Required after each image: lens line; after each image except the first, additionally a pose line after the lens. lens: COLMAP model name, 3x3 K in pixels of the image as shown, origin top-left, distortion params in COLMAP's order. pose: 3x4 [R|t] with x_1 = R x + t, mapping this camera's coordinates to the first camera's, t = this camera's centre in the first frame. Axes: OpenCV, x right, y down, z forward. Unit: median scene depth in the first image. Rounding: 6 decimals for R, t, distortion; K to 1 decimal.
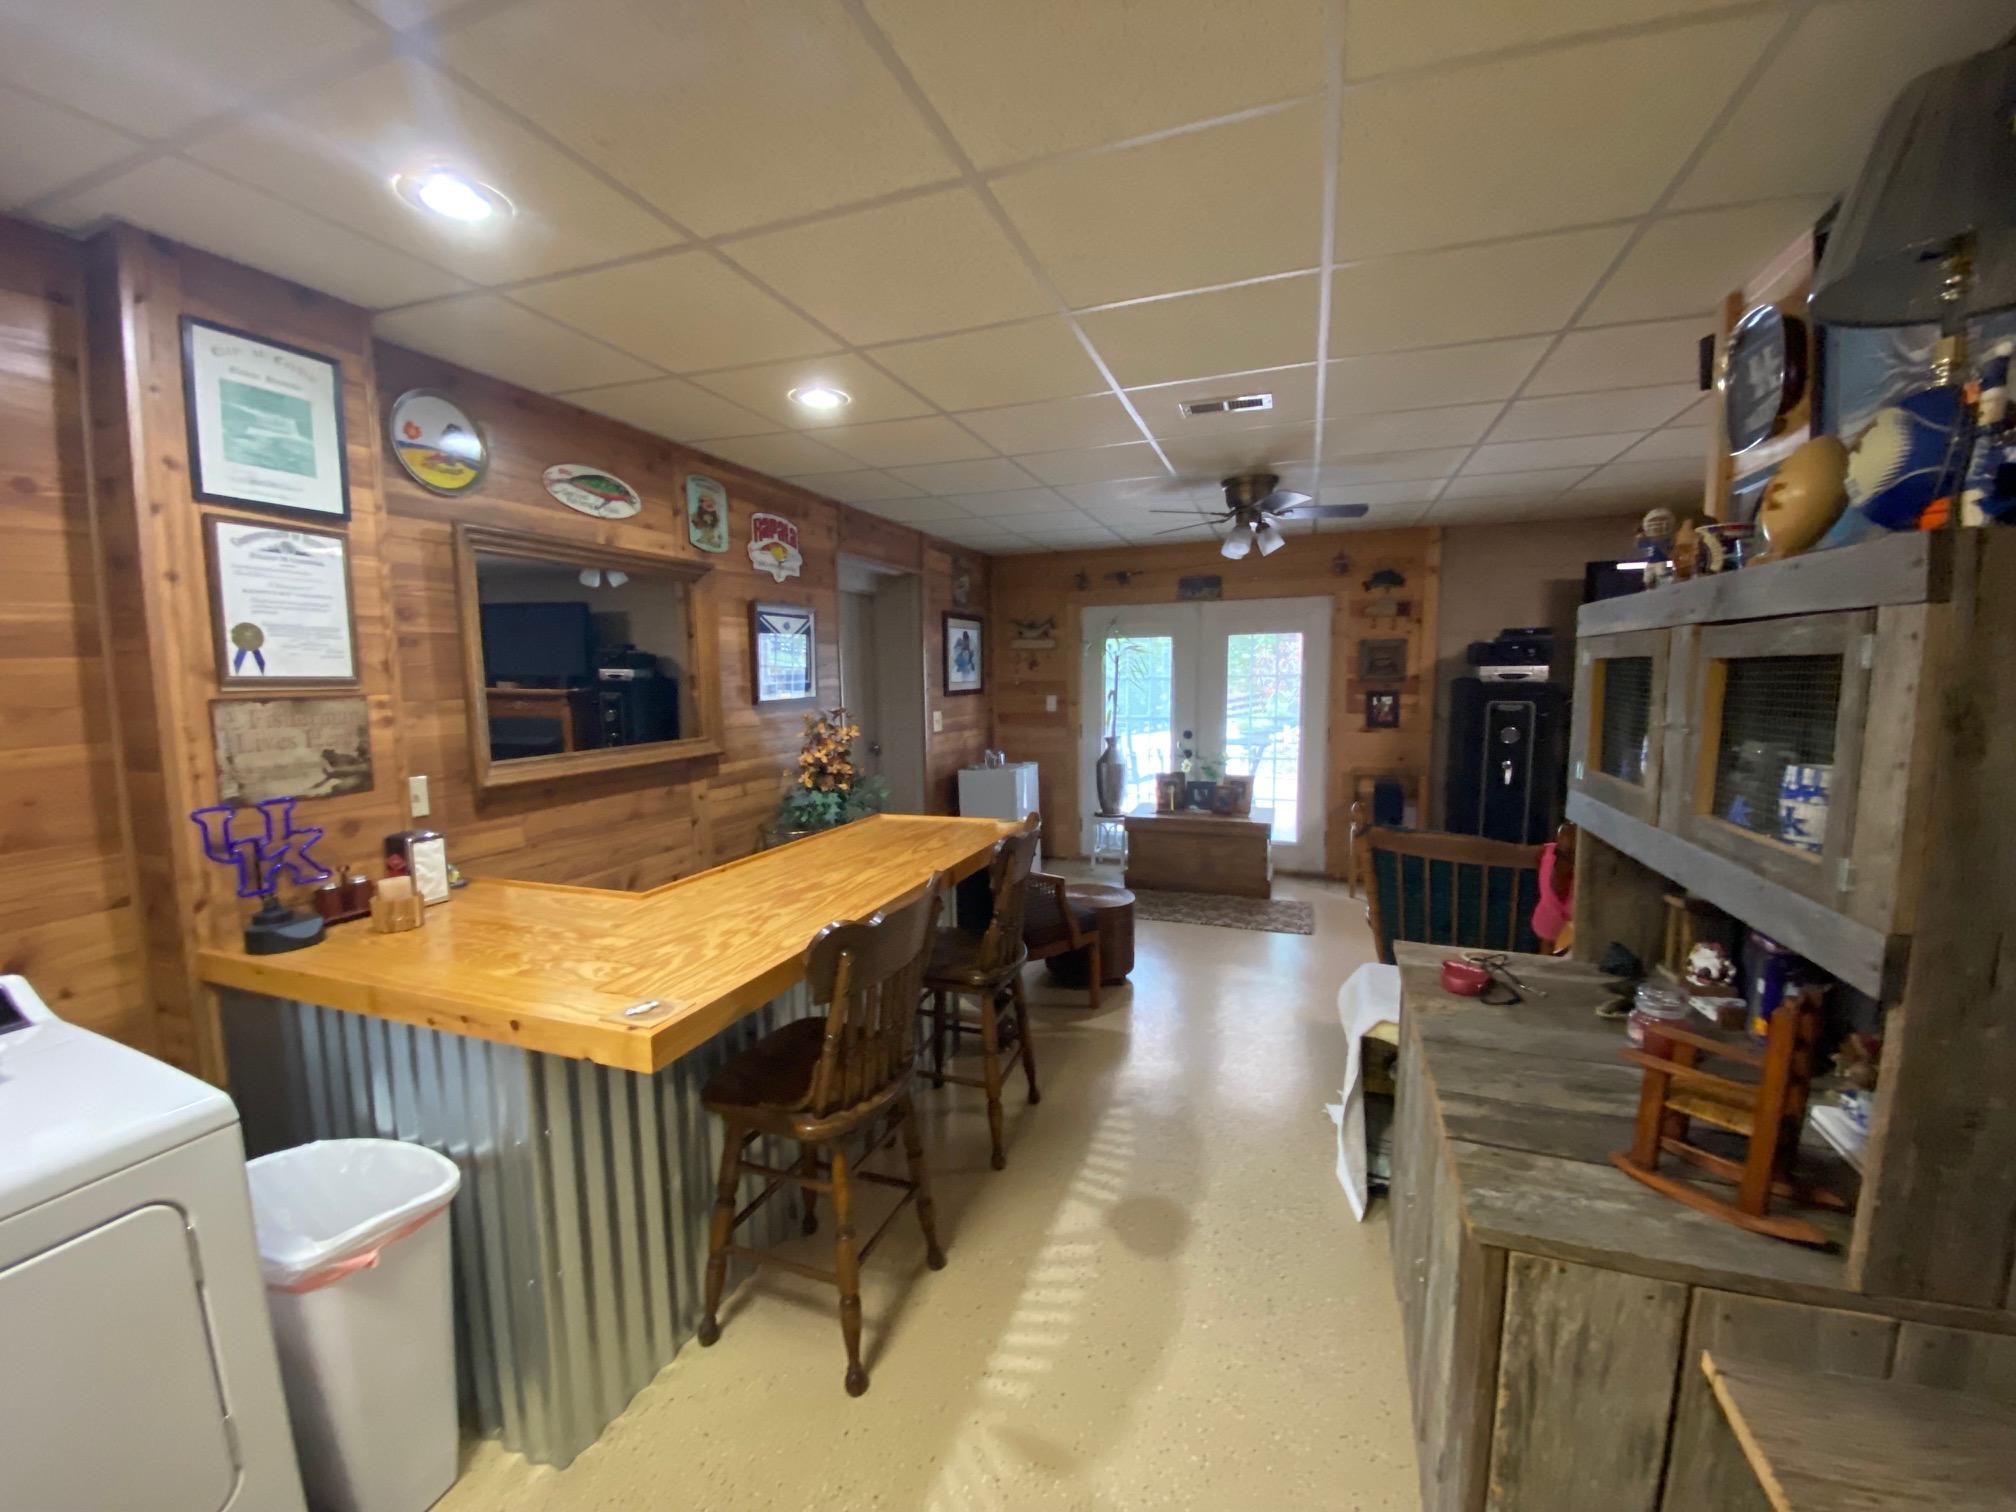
lens RADIAL K [[825.4, 0, 1004.6], [0, 825.4, 763.3], [0, 0, 1]] dist [-0.023451, -0.002443]
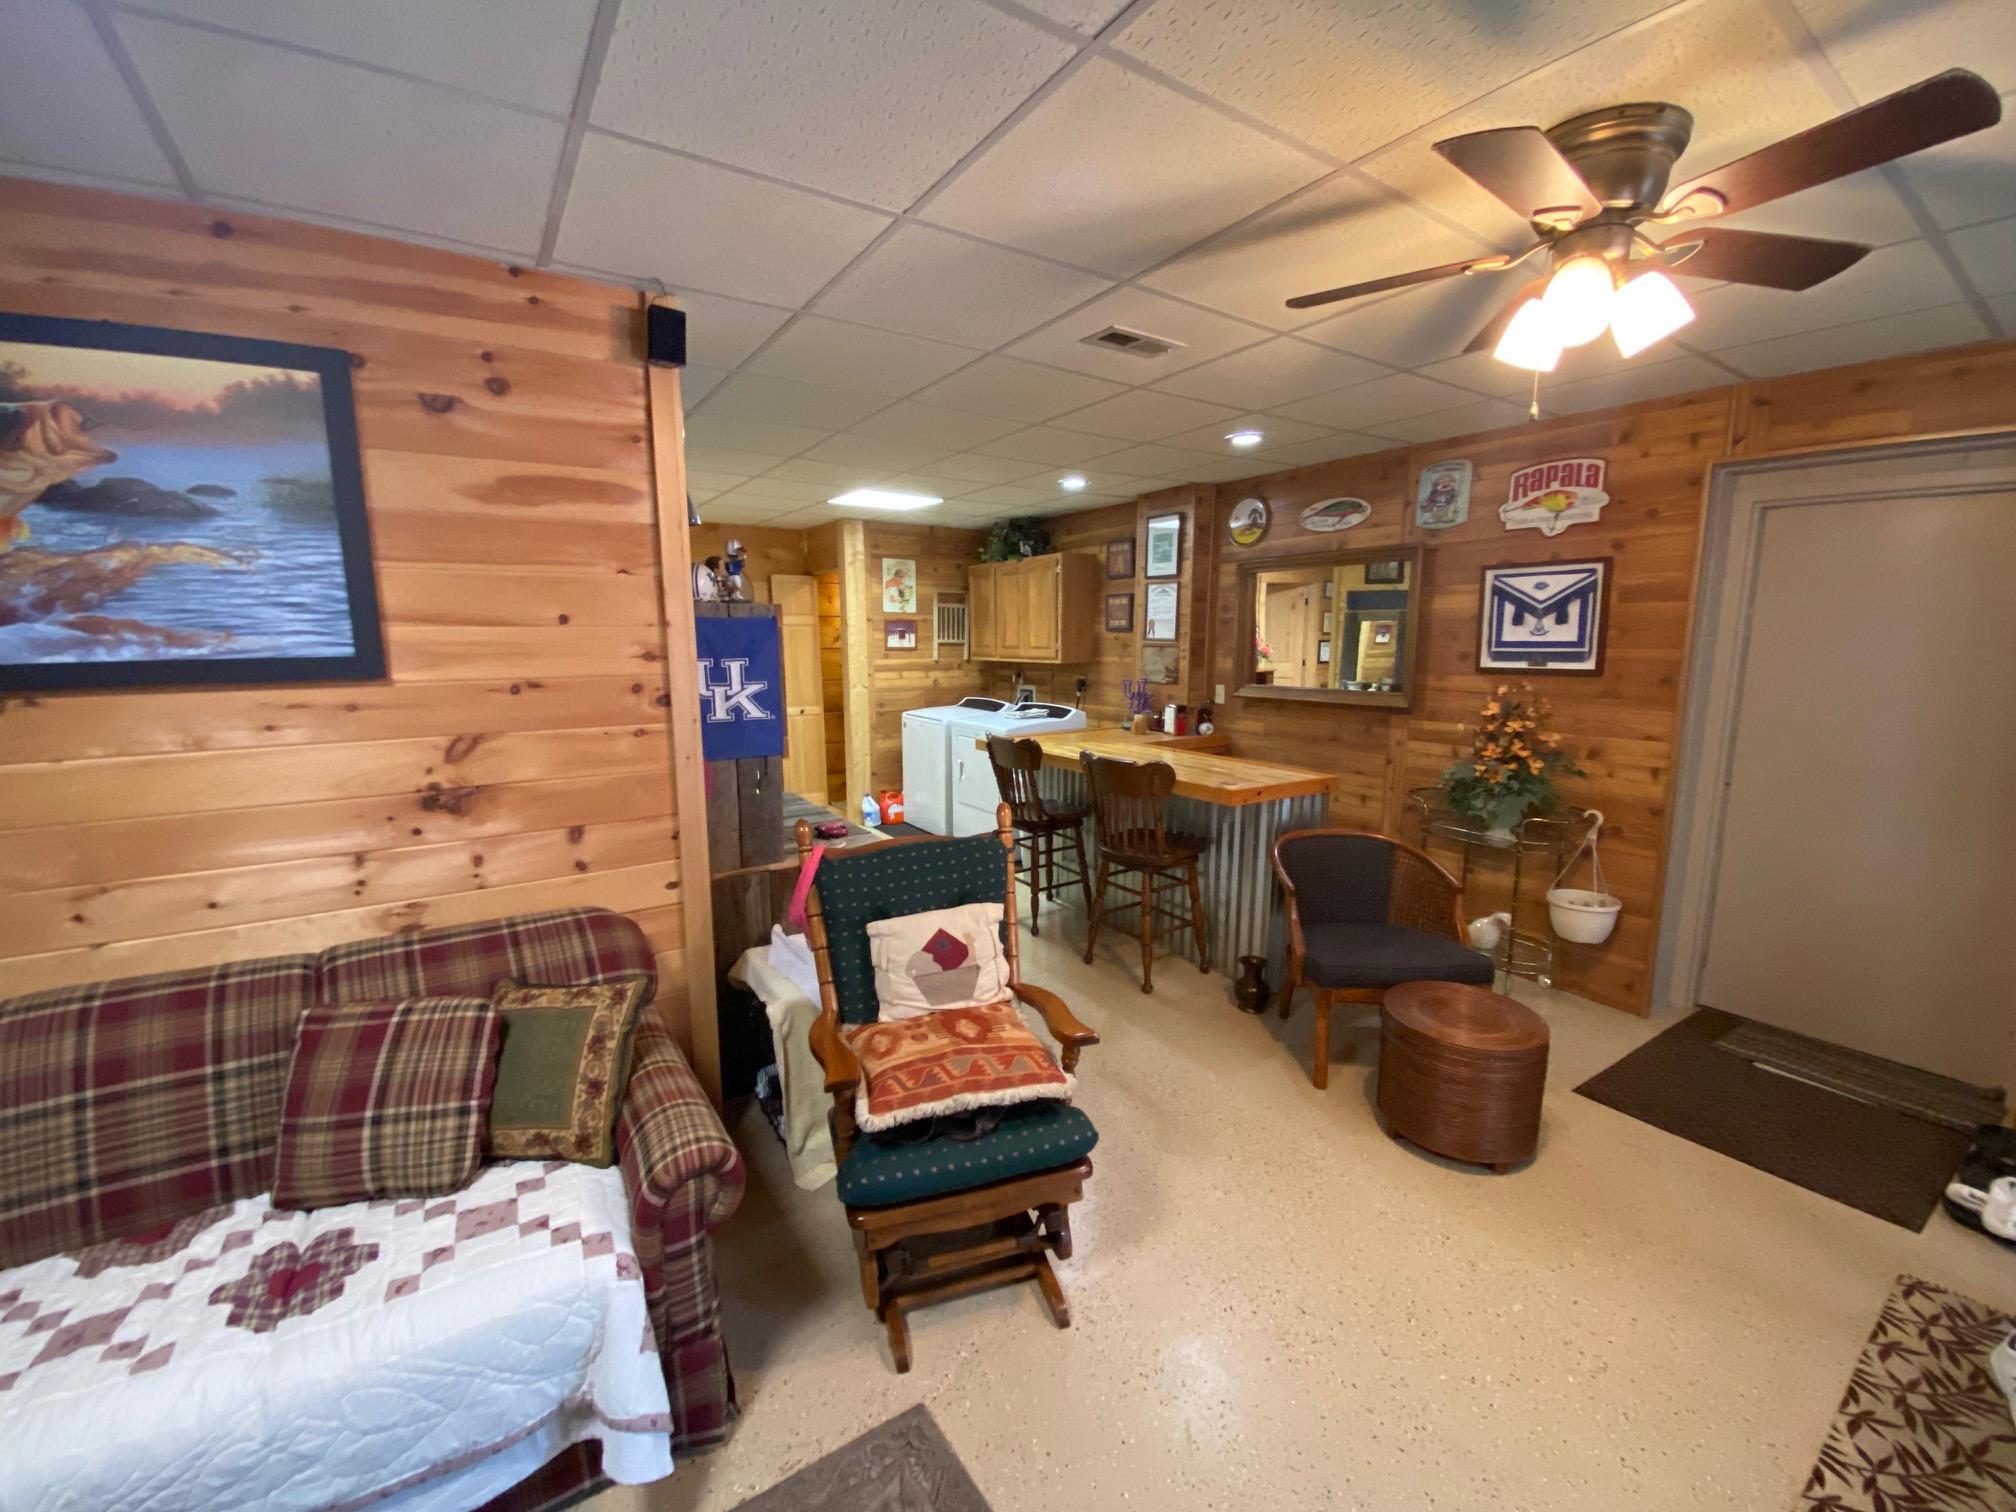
lens RADIAL K [[825.4, 0, 1004.8], [0, 825.4, 762.3], [0, 0, 1]] dist [-0.023451, -0.002443]
pose [[-0.601628, 0.128834, -0.788318, 1.040103], [-0.079857, 0.972262, 0.219841, -0.167336], [0.794775, 0.195215, -0.574651, 1.405997]]
